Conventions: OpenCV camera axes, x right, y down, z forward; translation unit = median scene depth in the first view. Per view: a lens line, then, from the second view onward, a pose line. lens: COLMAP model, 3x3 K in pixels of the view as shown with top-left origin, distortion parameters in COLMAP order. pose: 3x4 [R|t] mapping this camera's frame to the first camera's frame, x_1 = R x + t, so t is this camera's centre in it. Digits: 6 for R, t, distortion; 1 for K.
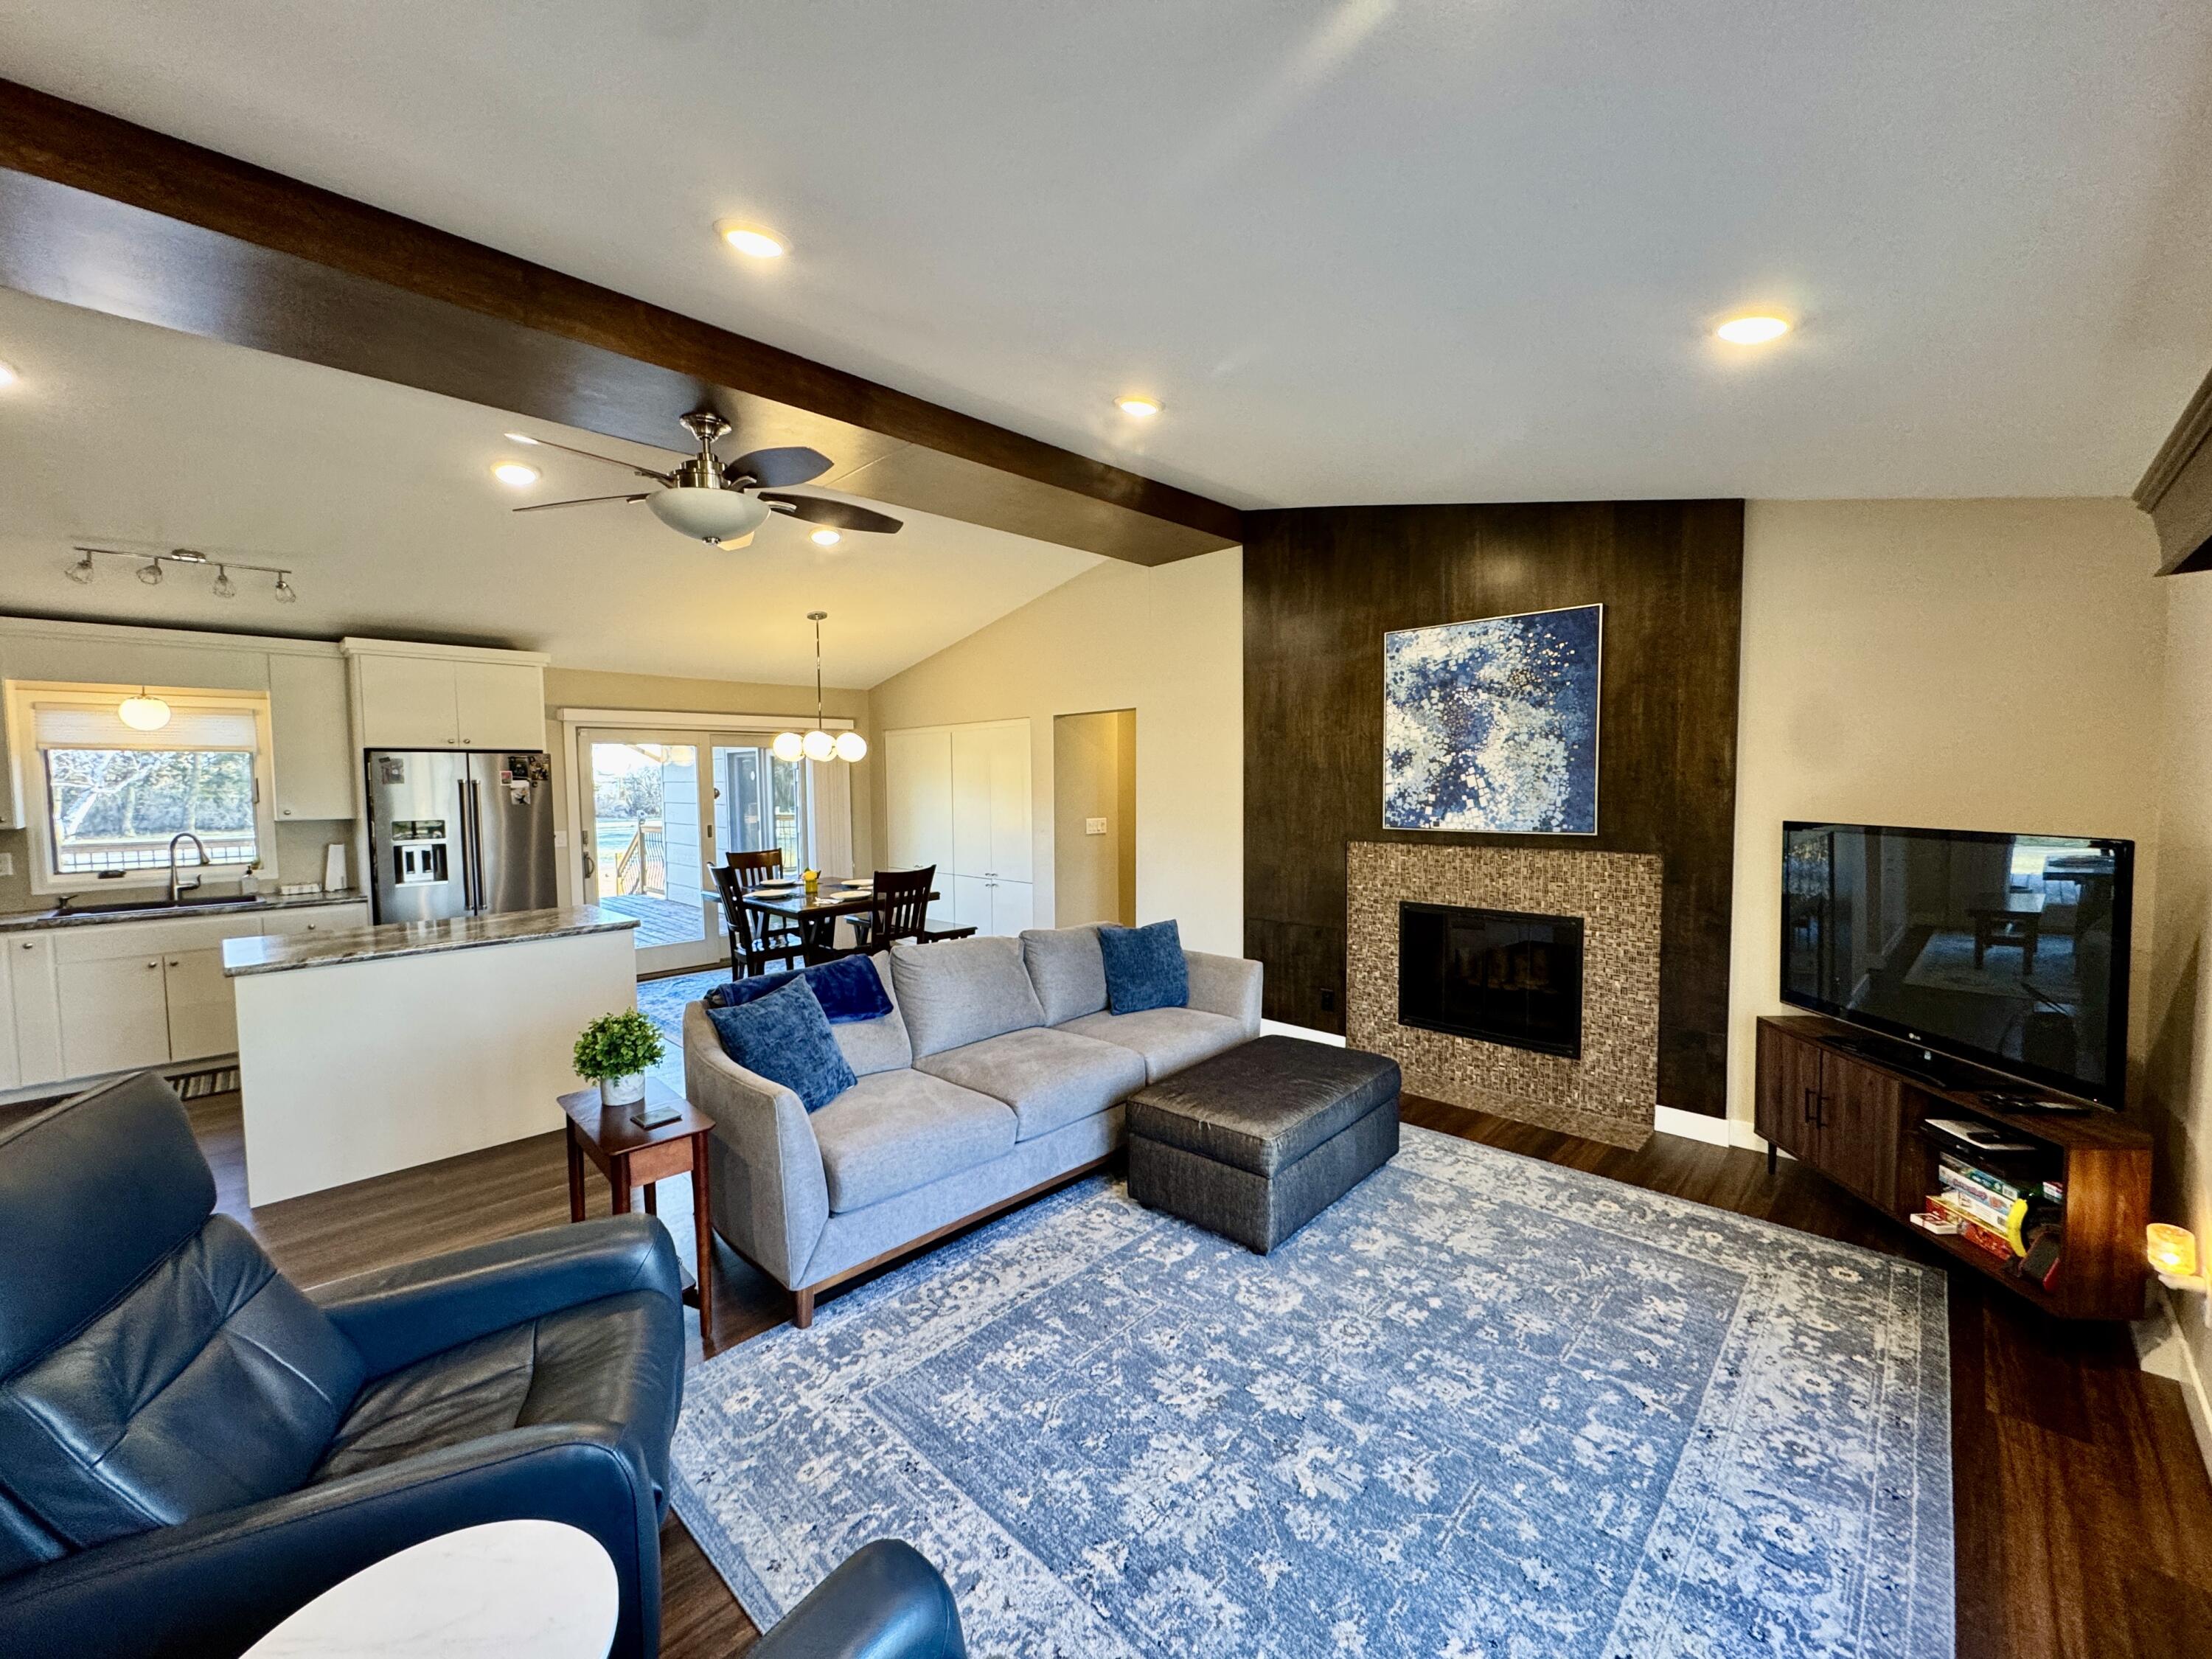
lens RADIAL K [[882.7, 0, 1099.3], [0, 882.7, 830.4], [0, 0, 1]] dist [-0.003037, 0.000862]
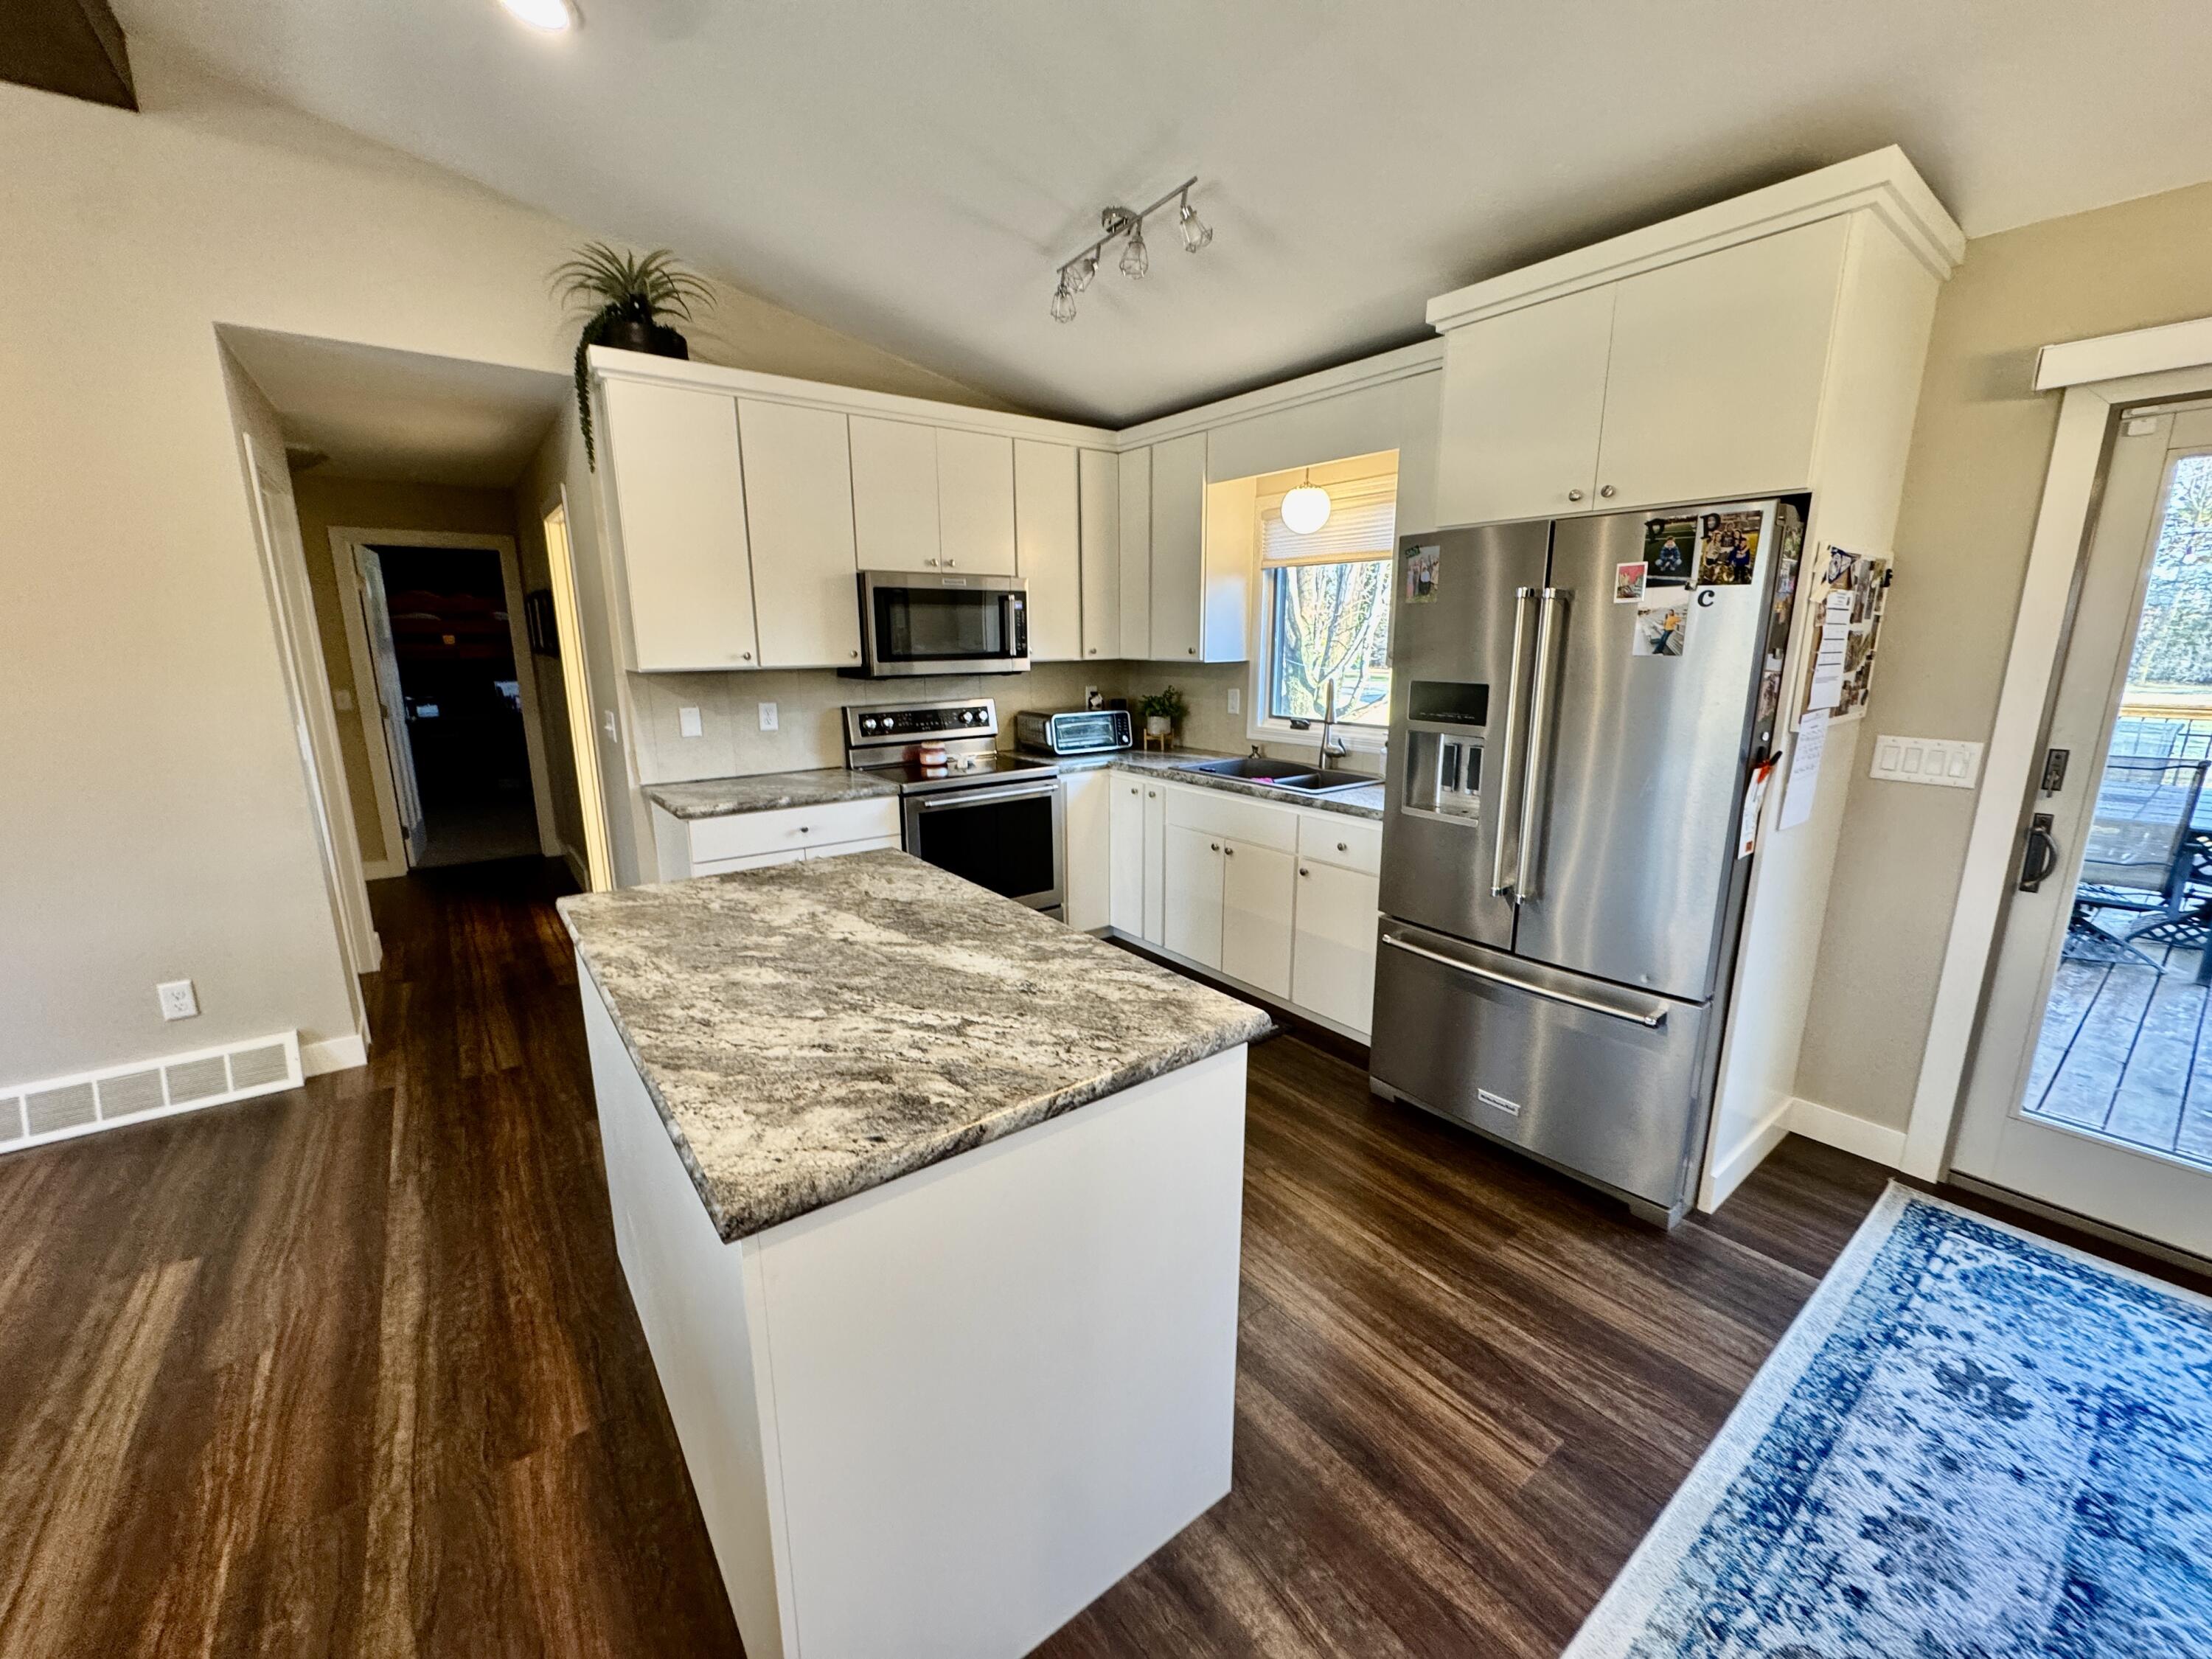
lens RADIAL K [[882.7, 0, 1105.0], [0, 882.7, 827.7], [0, 0, 1]] dist [-0.003037, 0.000862]
pose [[-0.134210, 0.224680, -0.965146, -0.347487], [-0.051962, 0.971022, 0.233273, -0.044747], [0.989590, 0.081459, -0.118646, 1.102101]]
